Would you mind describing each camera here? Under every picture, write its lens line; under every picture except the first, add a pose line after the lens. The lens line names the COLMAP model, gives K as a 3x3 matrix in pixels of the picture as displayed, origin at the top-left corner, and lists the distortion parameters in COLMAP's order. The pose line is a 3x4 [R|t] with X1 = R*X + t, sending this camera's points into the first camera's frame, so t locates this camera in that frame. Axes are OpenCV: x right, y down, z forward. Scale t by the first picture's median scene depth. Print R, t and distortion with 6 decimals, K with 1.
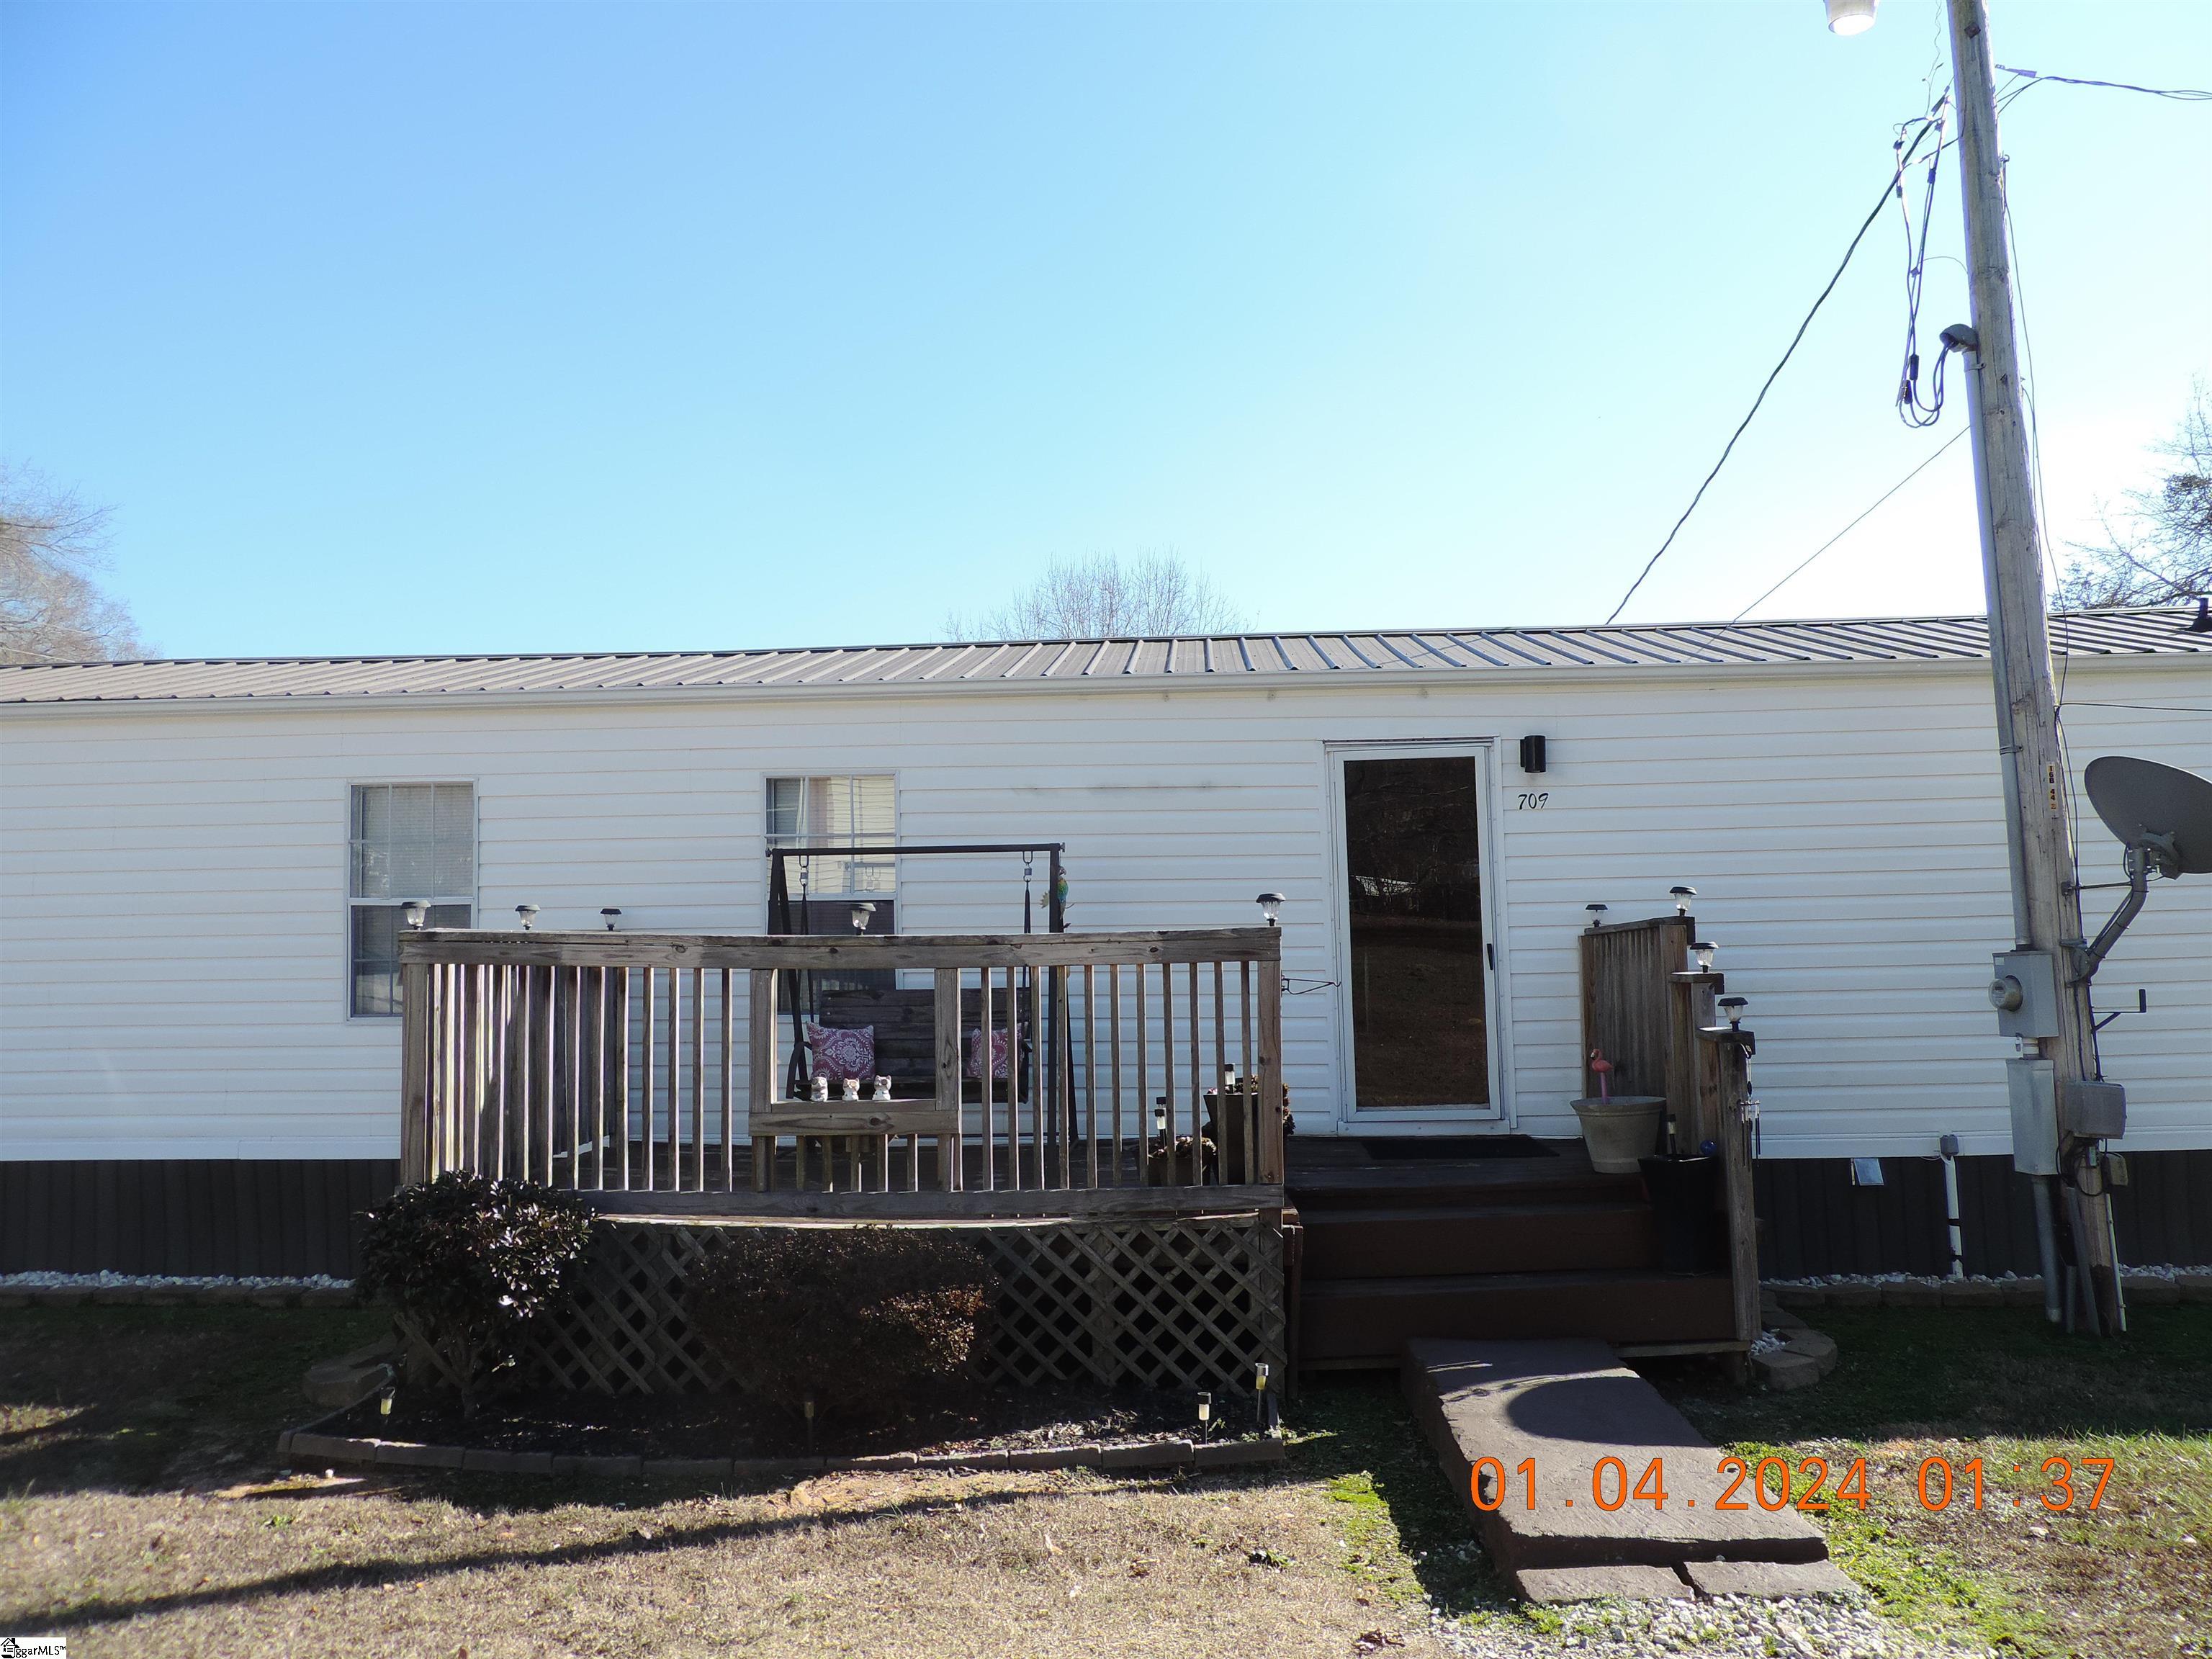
lens RADIAL K [[1583.8, 0, 1106.0], [0, 1583.8, 829.5], [0, 0, 1]] dist [-0.016180, -0.000897]
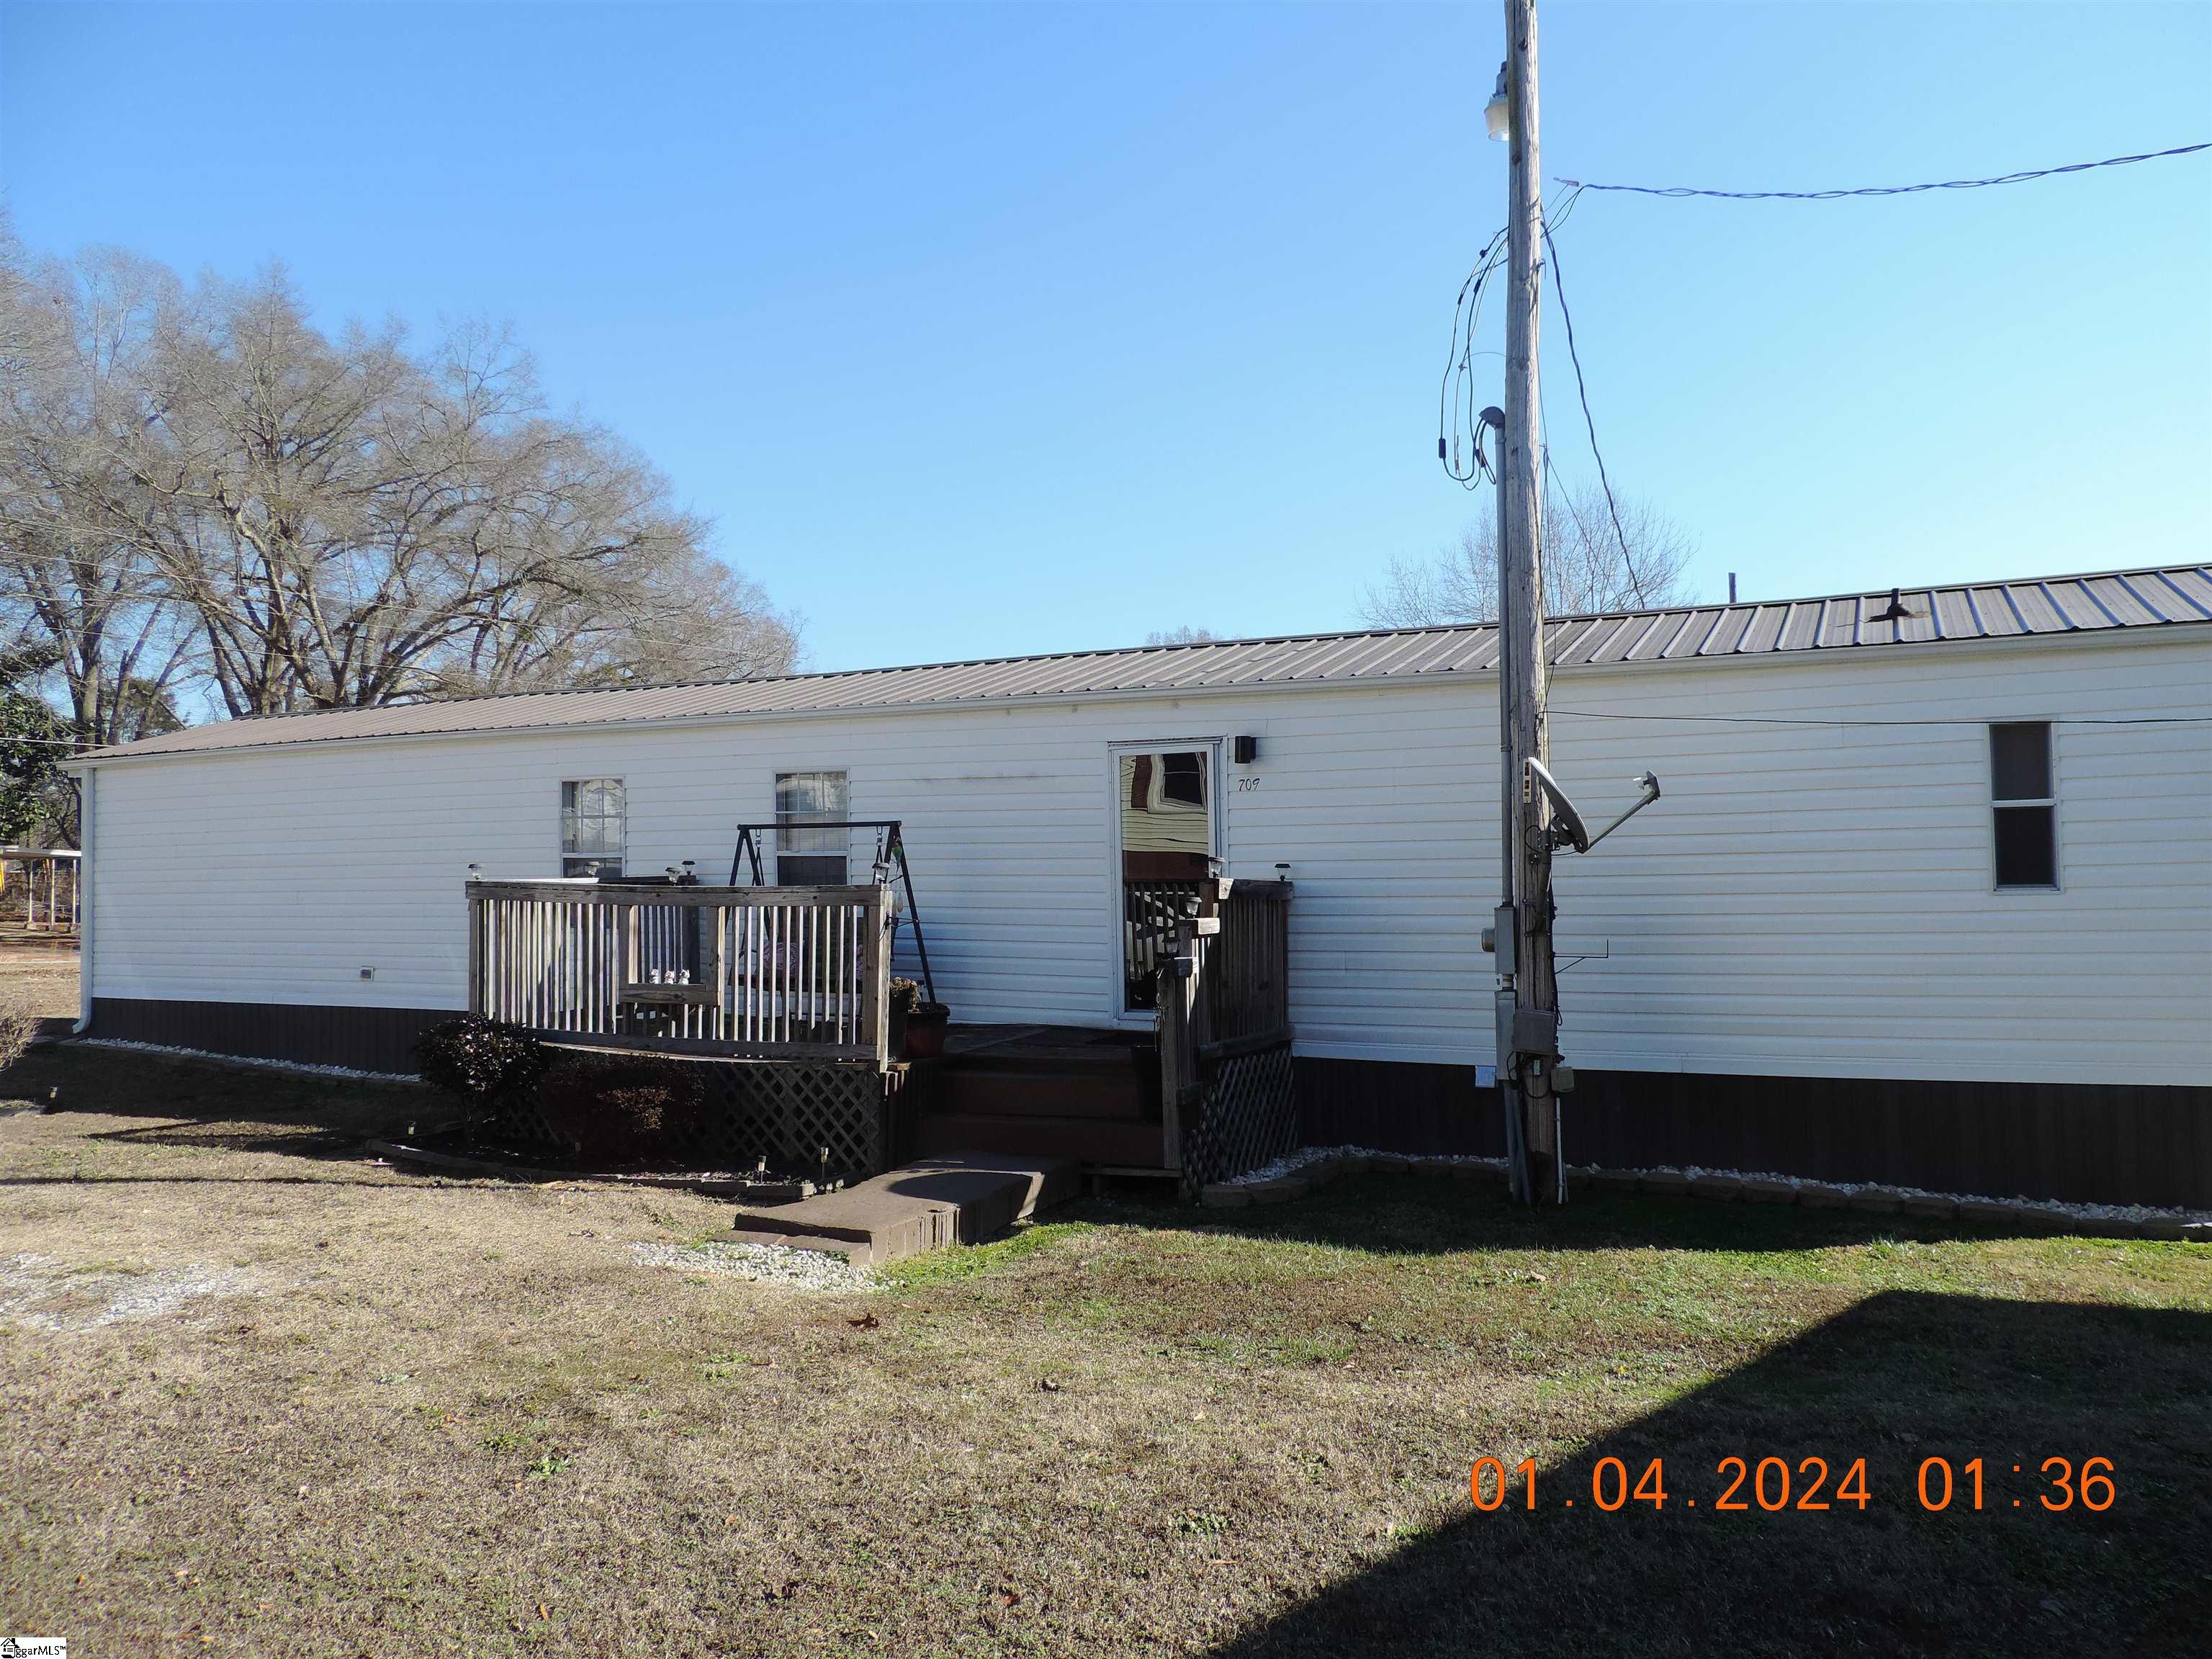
lens RADIAL K [[1583.8, 0, 1106.0], [0, 1583.8, 829.5], [0, 0, 1]] dist [-0.016180, -0.000897]
pose [[0.921175, -0.000104, -0.389148, 0.870833], [0.020575, 0.998614, 0.048437, -0.061025], [0.388603, -0.052626, 0.919901, -0.340974]]
